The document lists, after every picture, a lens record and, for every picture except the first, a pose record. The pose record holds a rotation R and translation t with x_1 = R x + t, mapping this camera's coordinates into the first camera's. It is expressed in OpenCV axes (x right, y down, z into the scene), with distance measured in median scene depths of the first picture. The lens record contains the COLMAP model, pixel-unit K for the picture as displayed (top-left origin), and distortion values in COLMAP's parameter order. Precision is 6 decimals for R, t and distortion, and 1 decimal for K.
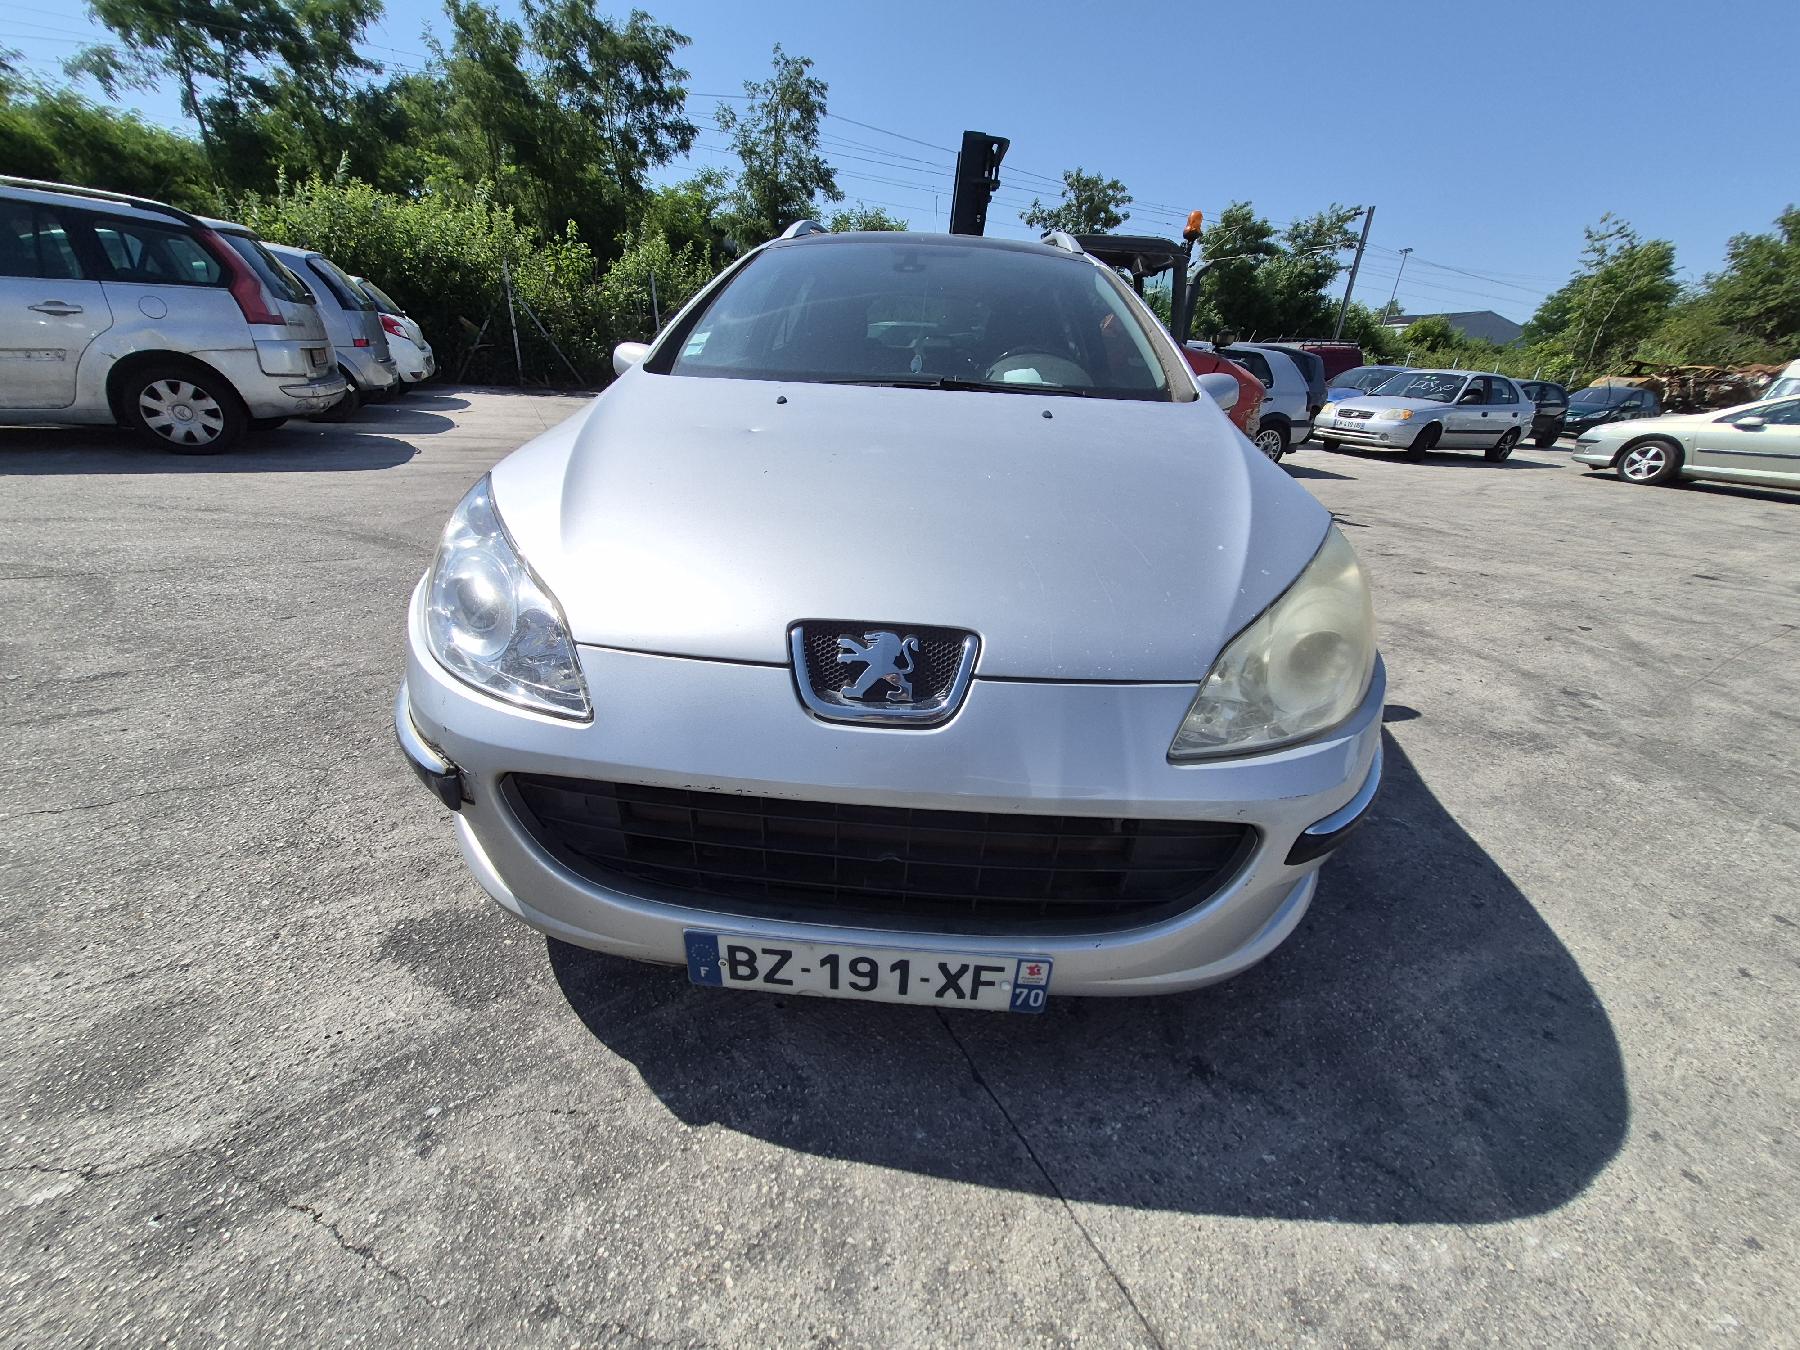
lens RADIAL K [[705.1, 0, 898.1], [0, 705.1, 672.6], [0, 0, 1]] dist [0.002285, -0.000713]
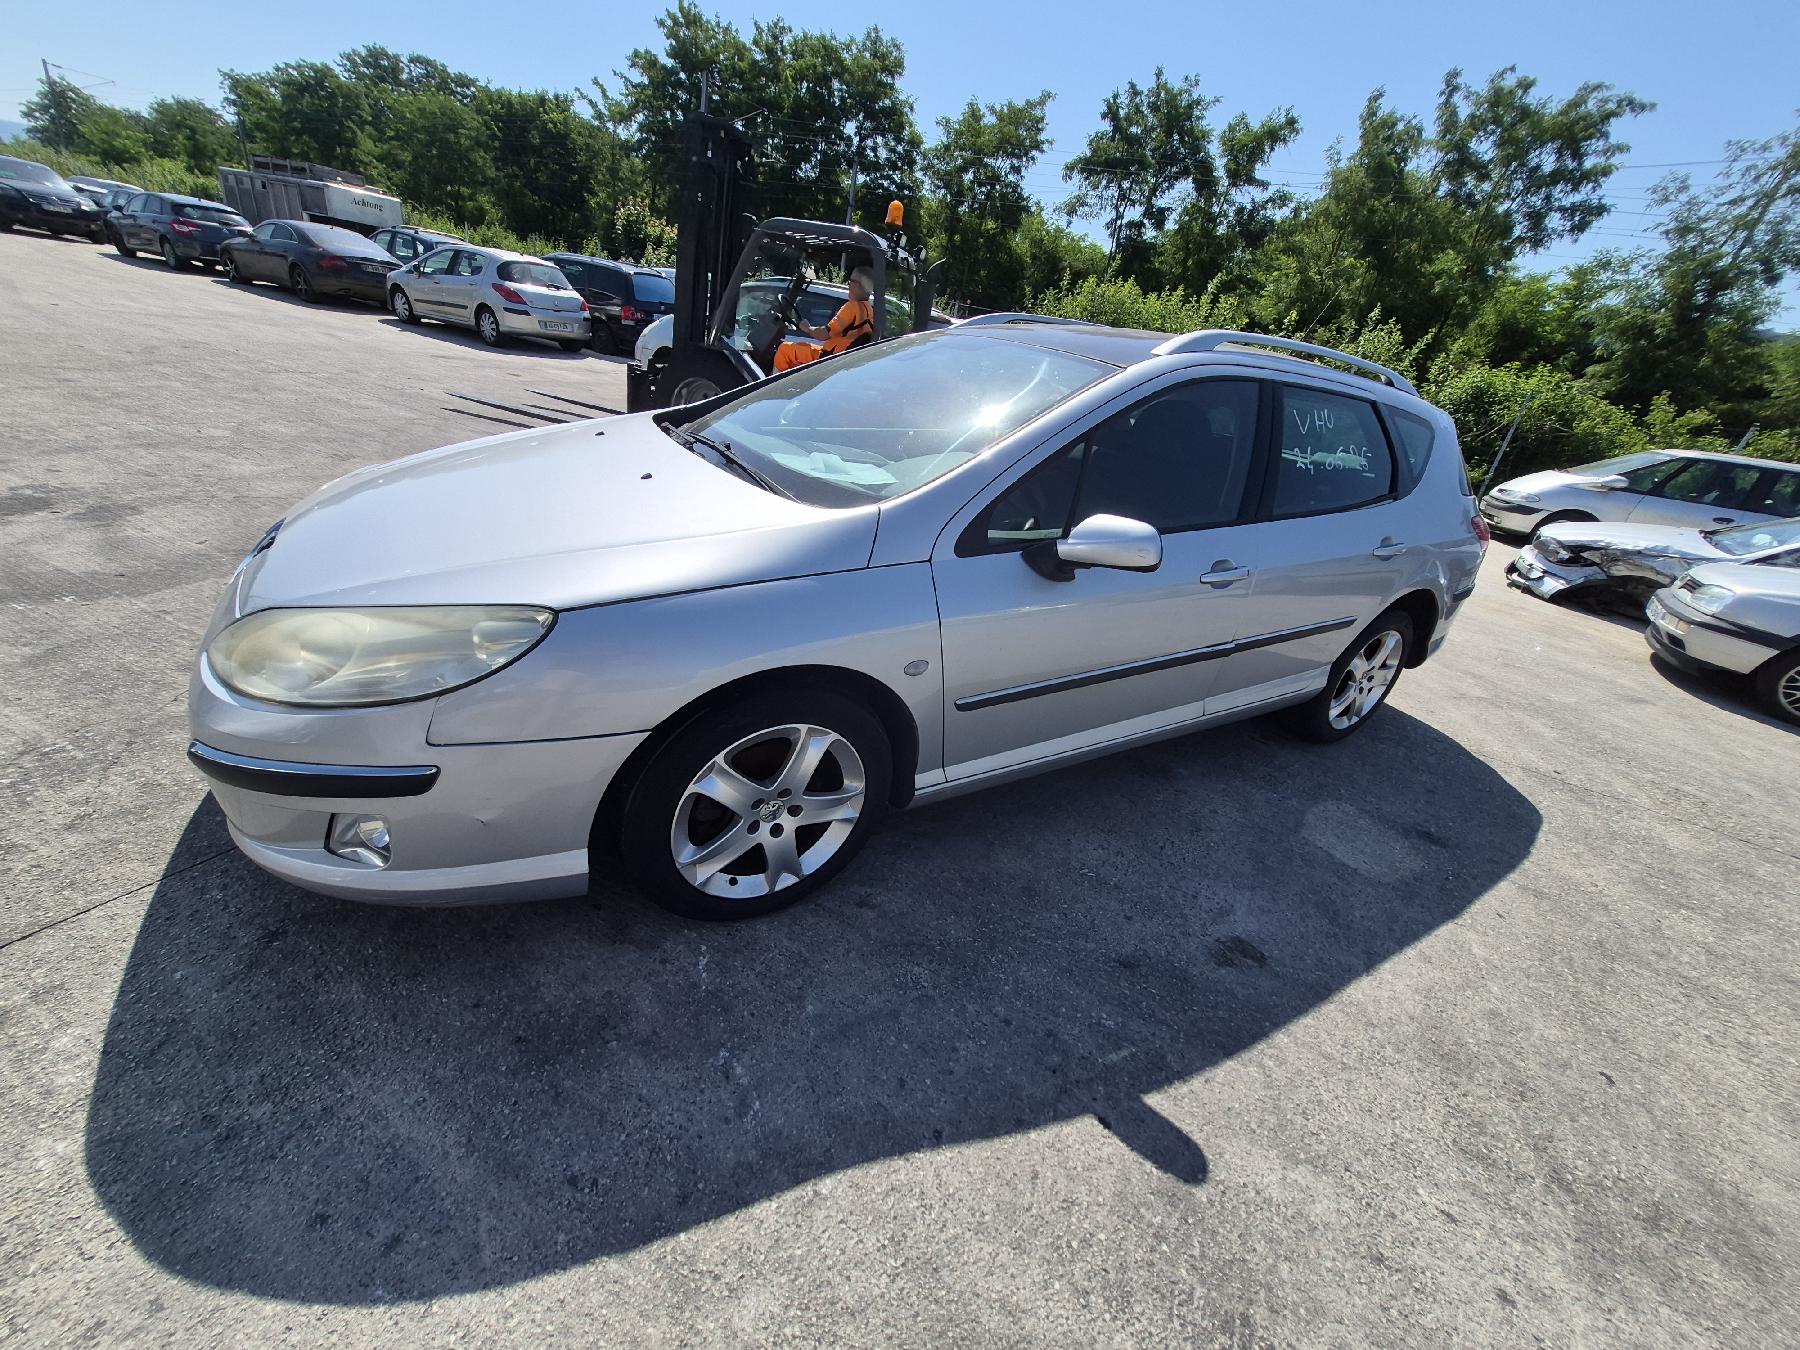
lens RADIAL K [[706.1, 0, 900.0], [0, 706.1, 675.0], [0, 0, 1]] dist [0.000585, -0.000383]
pose [[0.561793, 0.386532, -0.731425, 1.102906], [-0.453224, 0.883450, 0.118760, -0.318588], [0.692082, 0.264780, 0.671501, 0.482374]]
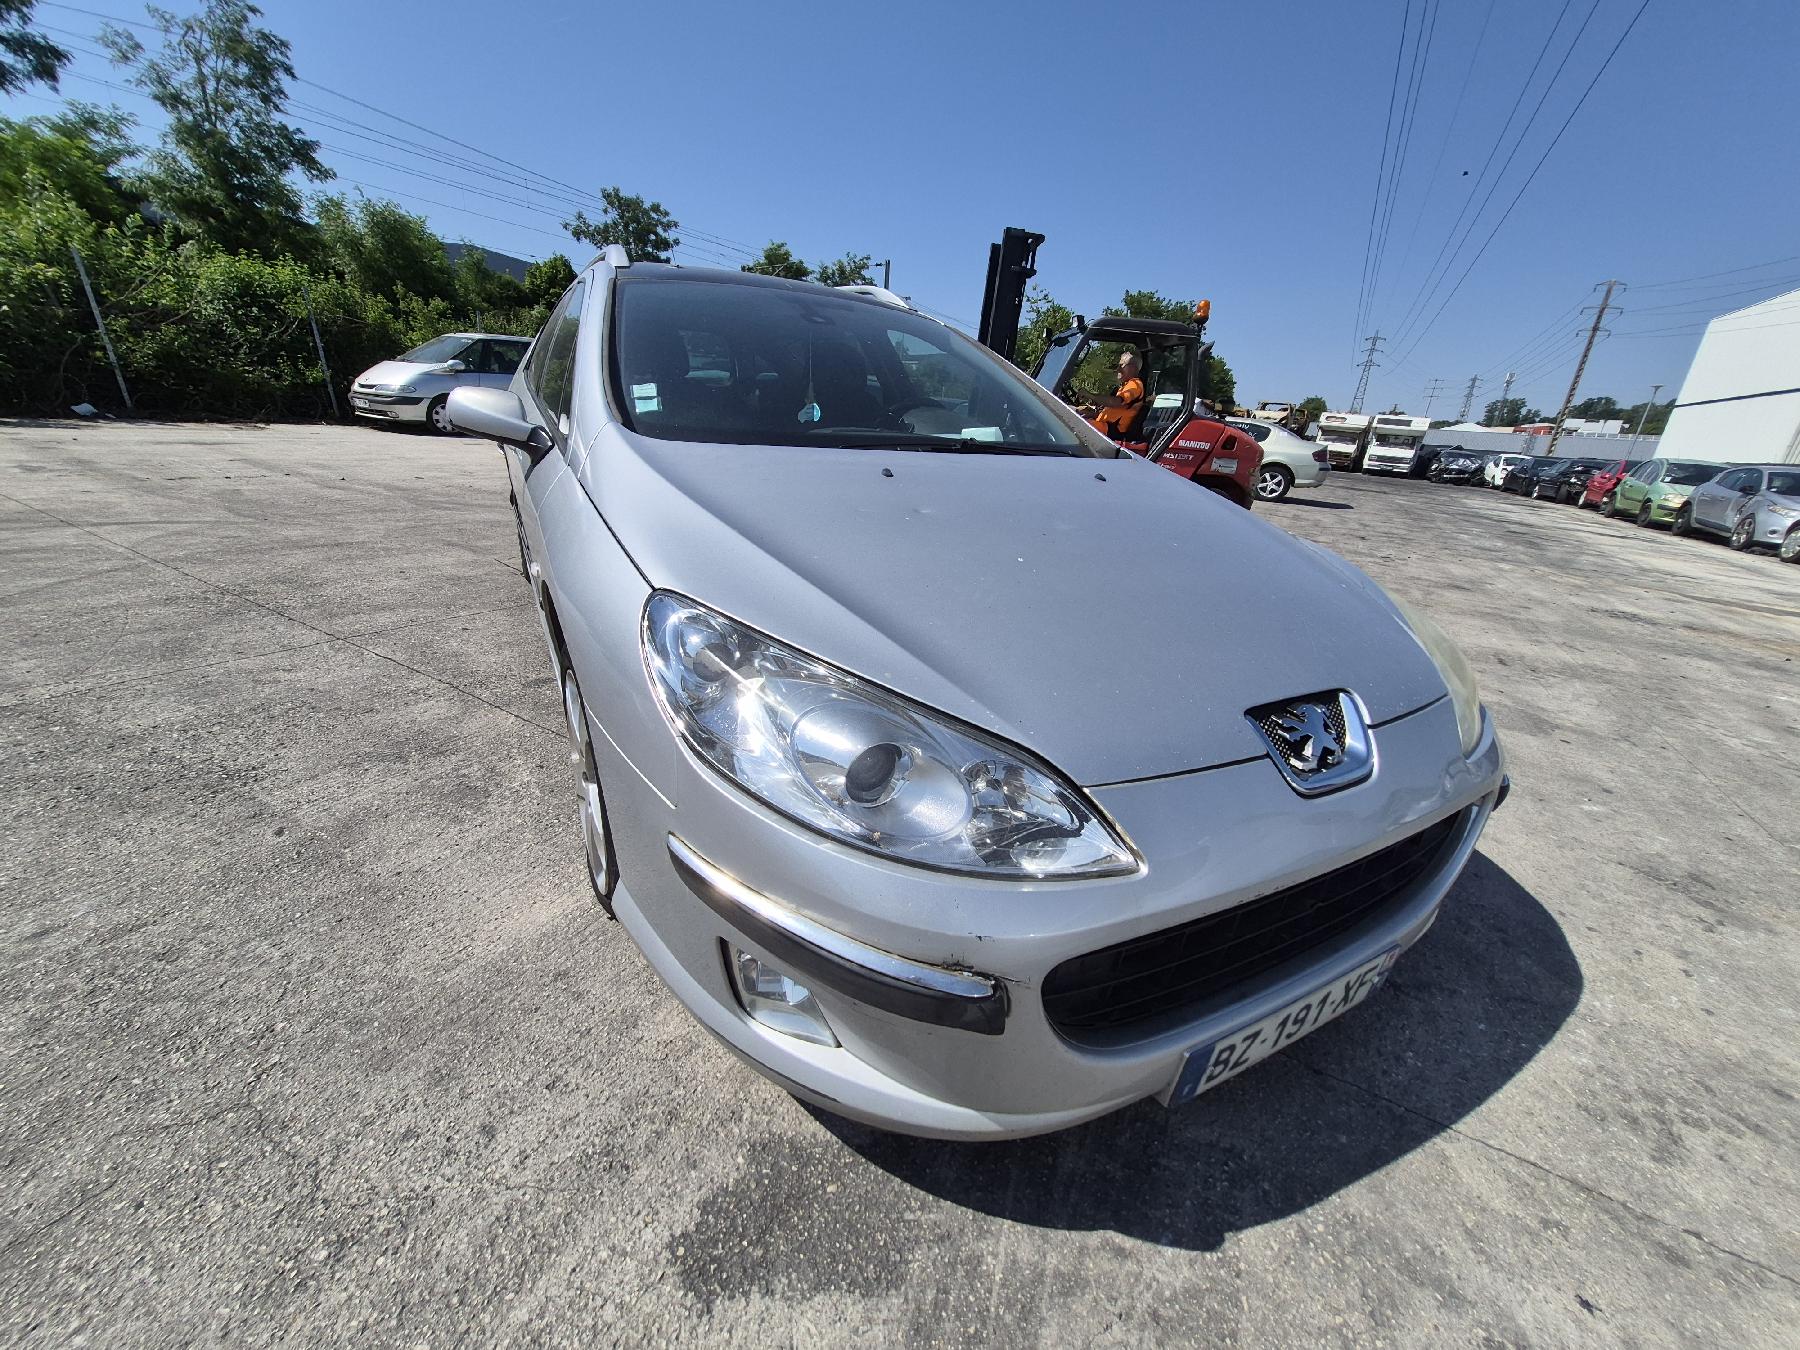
lens RADIAL K [[715.7, 0, 898.3], [0, 715.7, 647.4], [0, 0, 1]] dist [0.001739, 0.000172]
pose [[0.850915, -0.161019, 0.500017, -0.533946], [0.189199, 0.981922, -0.005770, -0.121327], [-0.490049, 0.099512, 0.865996, 0.155906]]
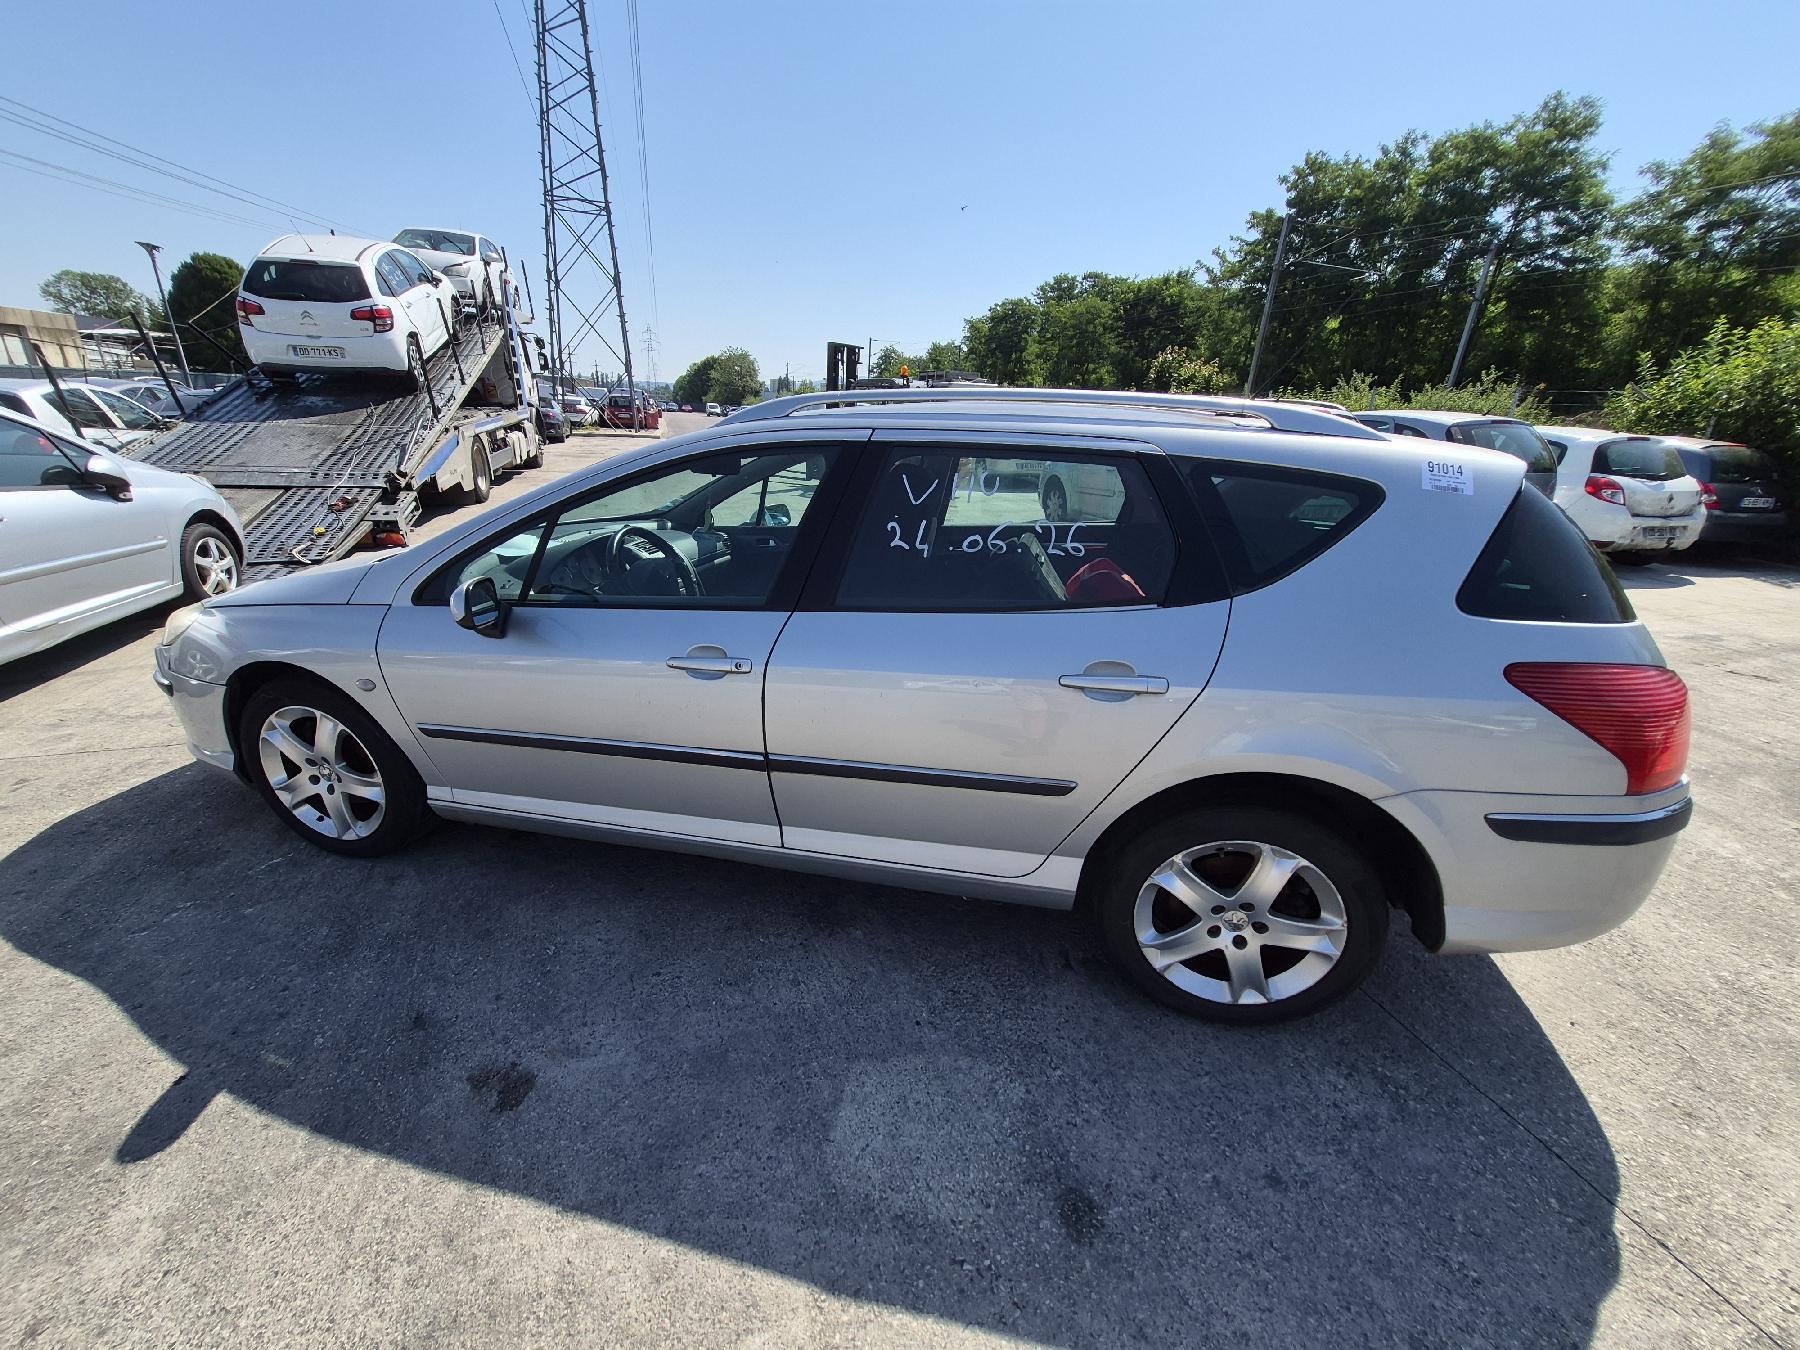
lens RADIAL K [[719.0, 0, 889.3], [0, 719.0, 676.7], [0, 0, 1]] dist [0.000424, -0.002974]
pose [[-0.170940, 0.279386, -0.944840, 1.369302], [-0.450005, 0.830954, 0.327125, -0.930124], [0.876513, 0.481102, -0.016318, 1.742329]]
